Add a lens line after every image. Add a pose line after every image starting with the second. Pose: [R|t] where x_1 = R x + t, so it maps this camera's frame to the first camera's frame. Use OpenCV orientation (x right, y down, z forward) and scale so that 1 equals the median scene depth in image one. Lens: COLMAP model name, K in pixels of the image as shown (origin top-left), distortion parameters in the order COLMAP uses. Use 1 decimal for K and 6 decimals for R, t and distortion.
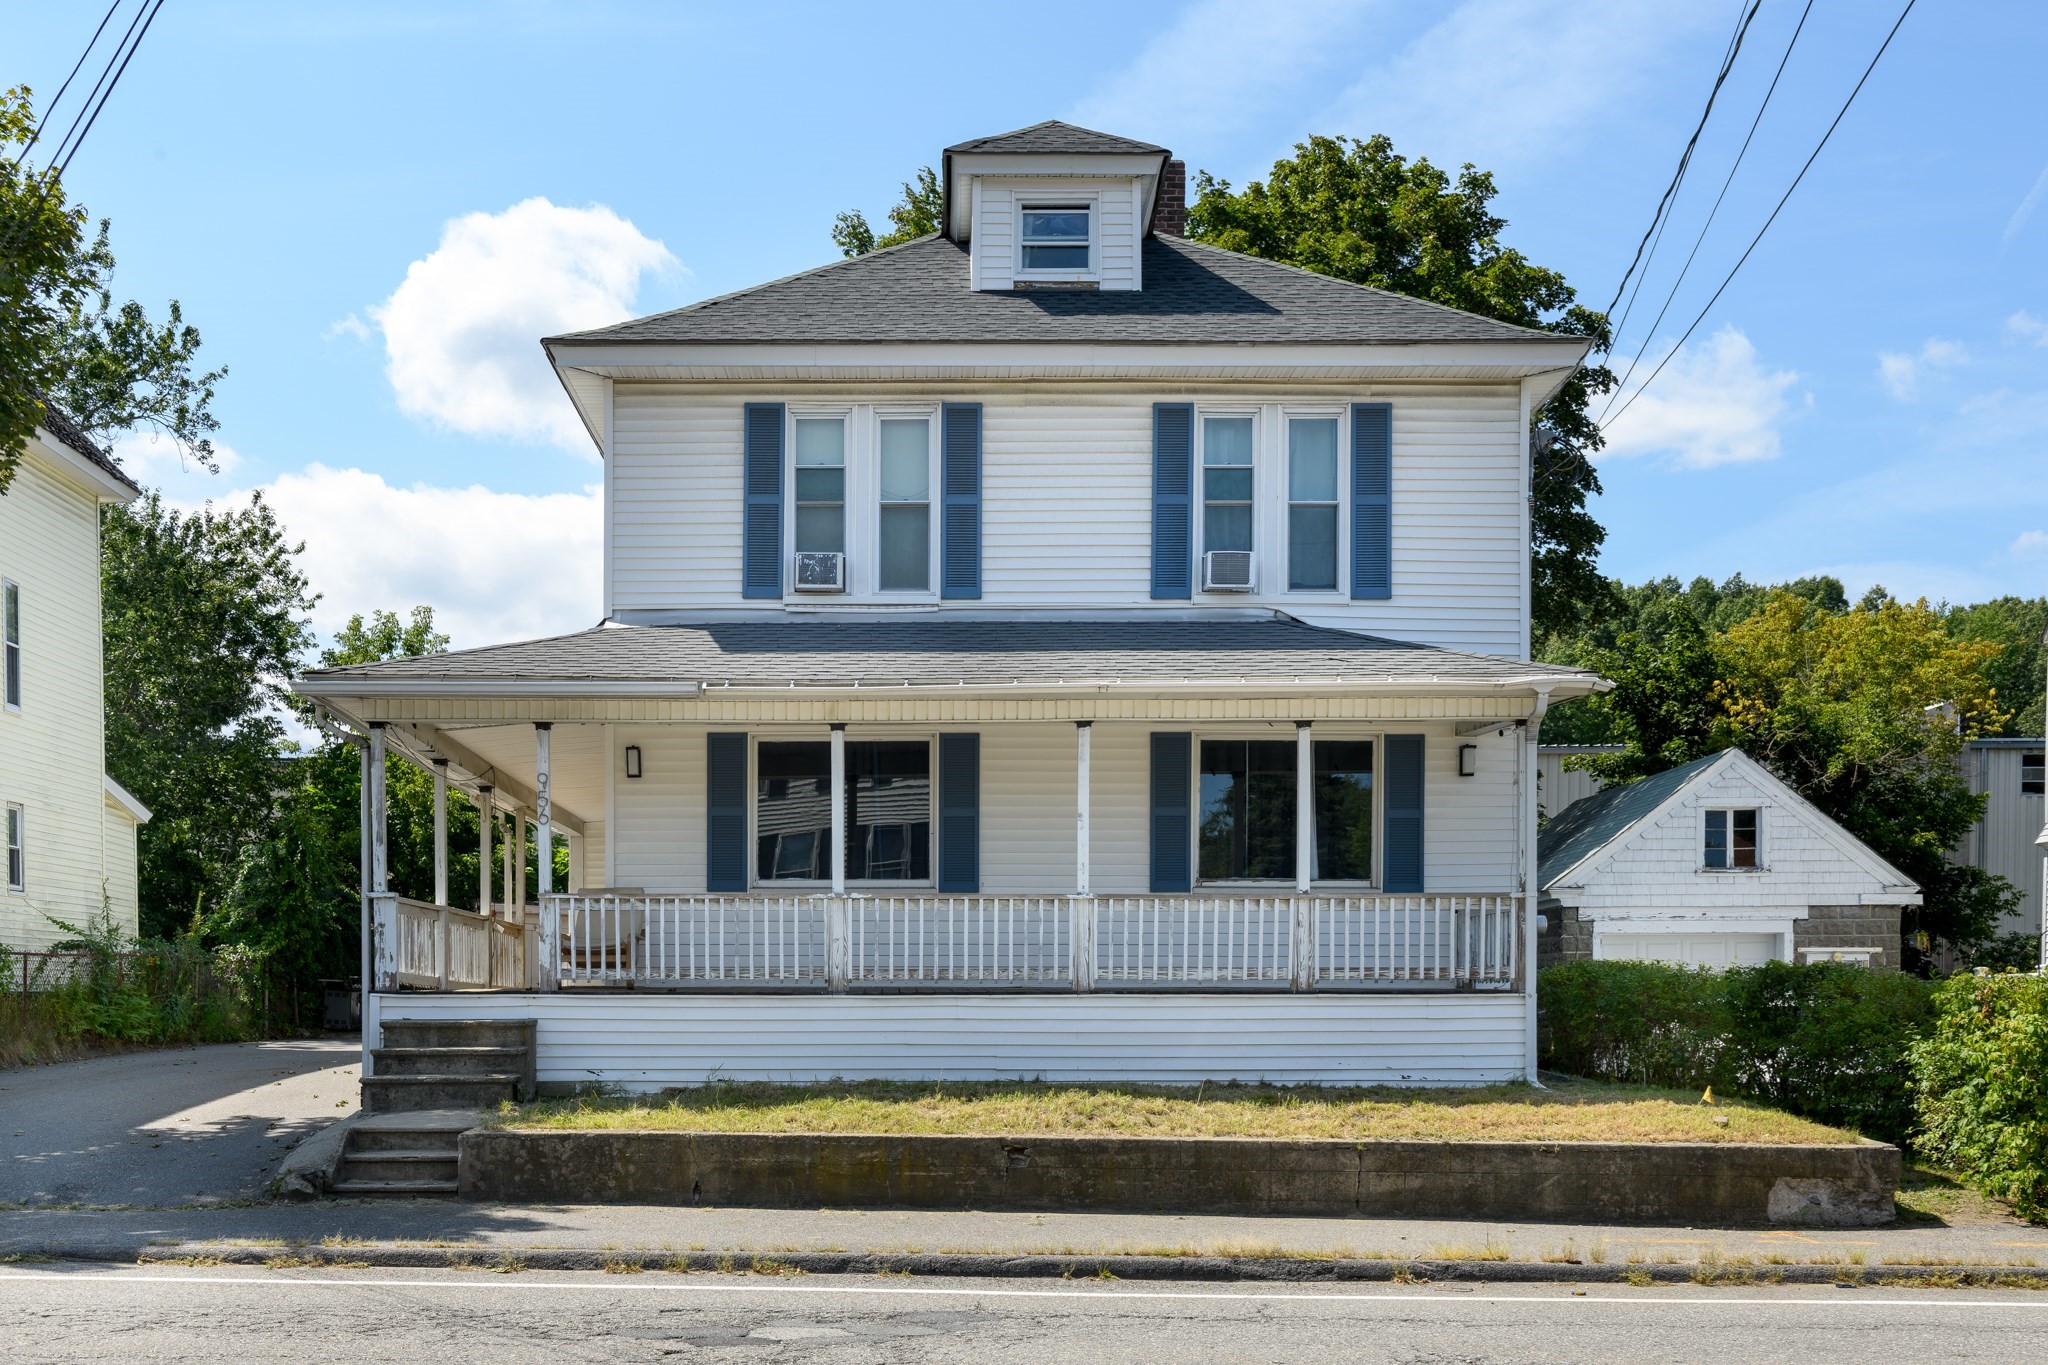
lens RADIAL K [[2031.6, 0, 1024.0], [0, 2031.6, 798.4], [0, 0, 1]] dist [-0.001669, 0.013574]
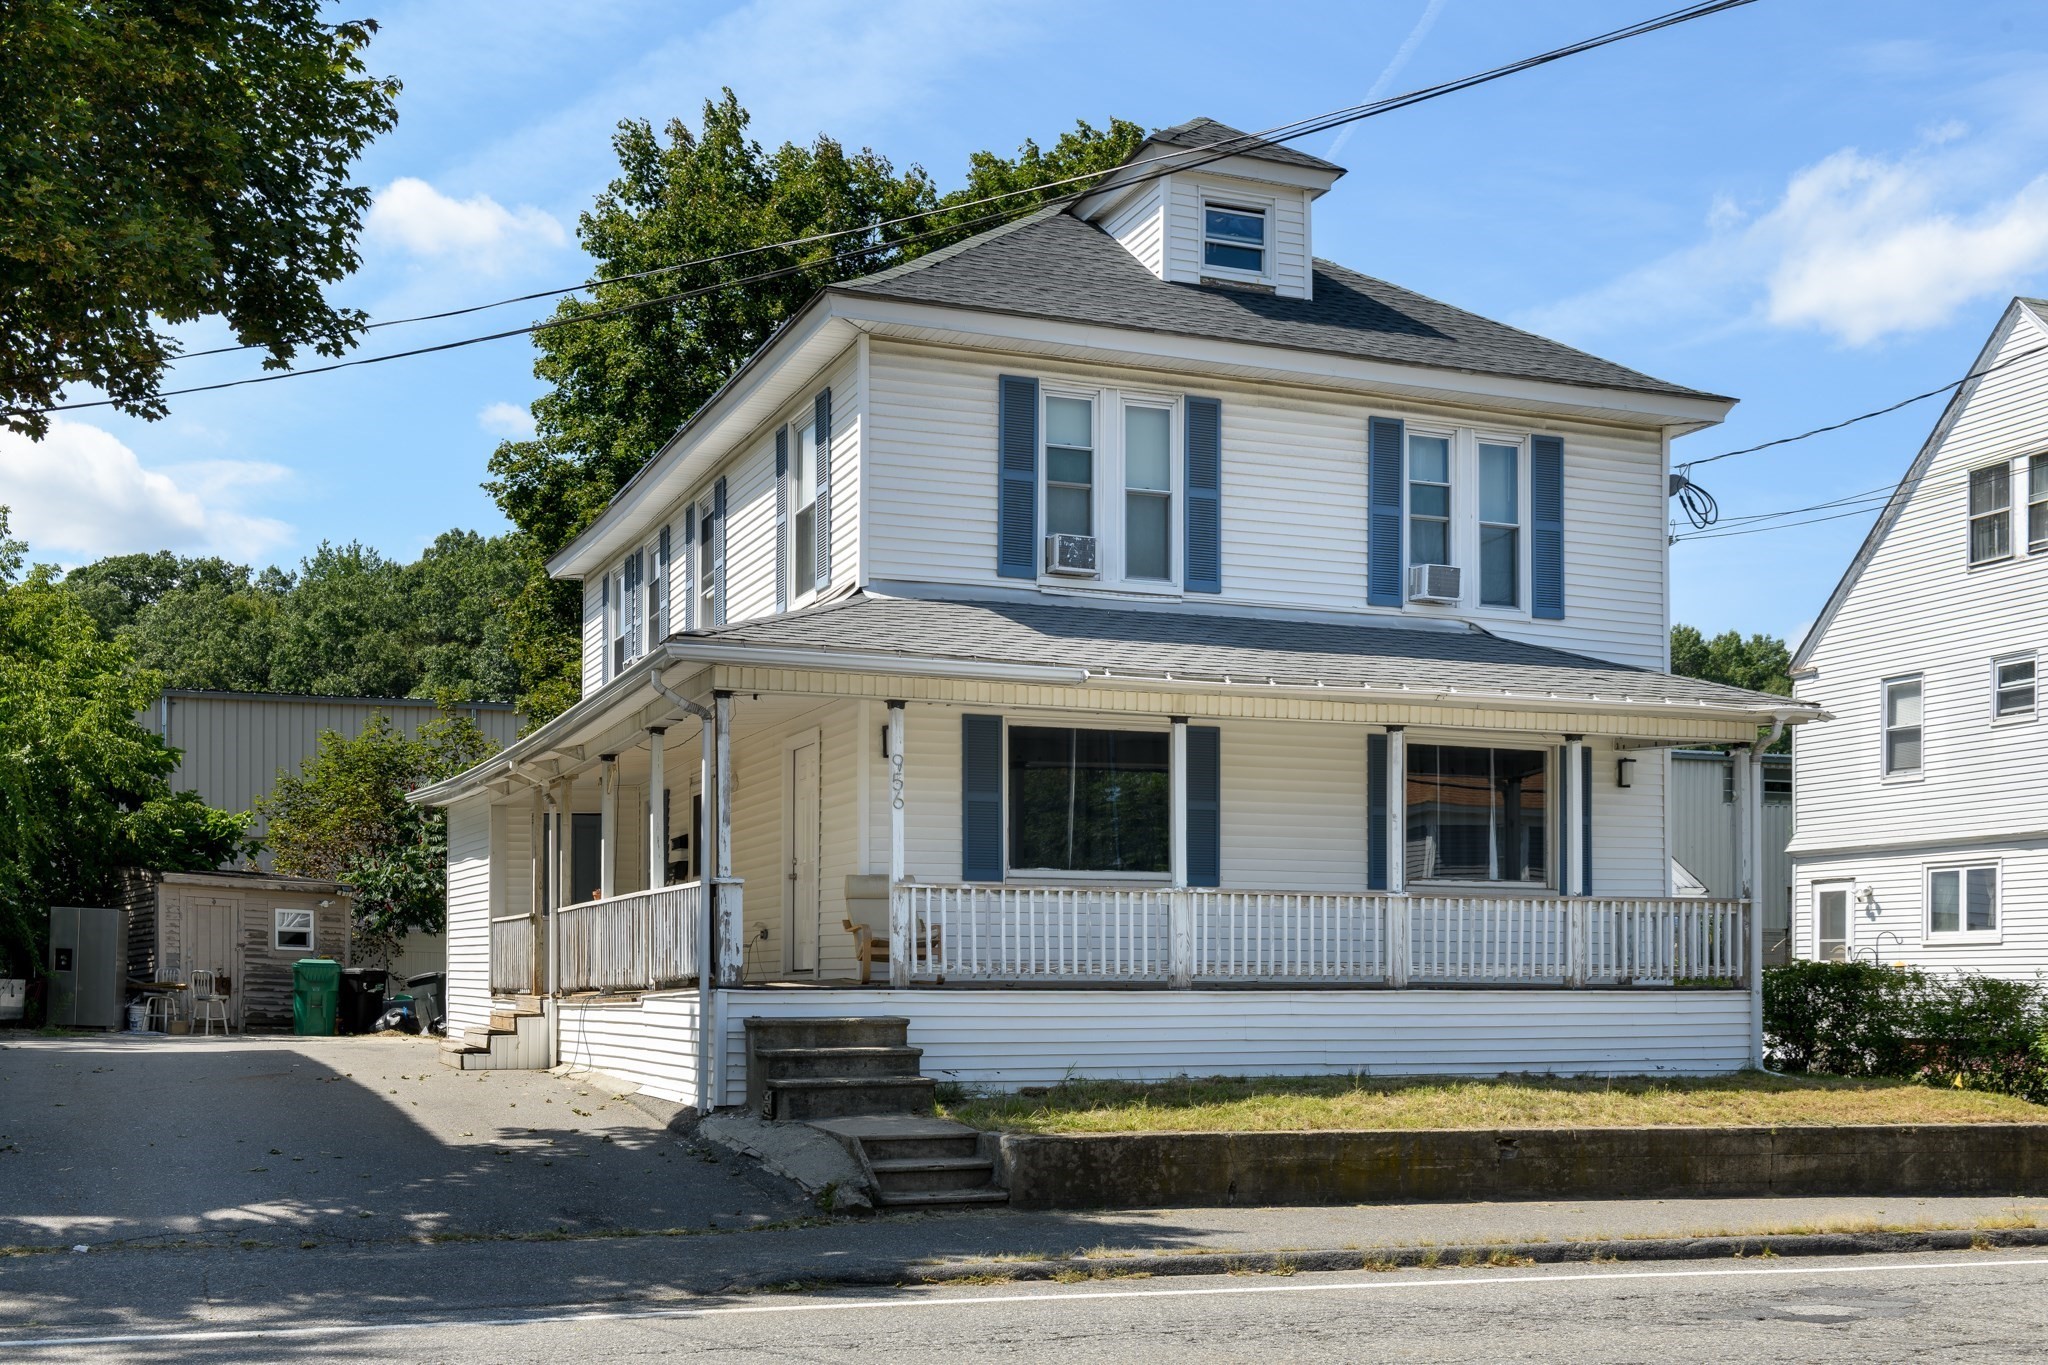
lens RADIAL K [[2222.4, 0, 1024.0], [0, 2222.4, 682.5], [0, 0, 1]] dist [0.038859, -0.012753]
pose [[0.923158, 0.052455, 0.380826, -0.546968], [-0.038912, 0.998309, -0.043181, -0.003128], [-0.382447, 0.025044, 0.923638, 0.022660]]
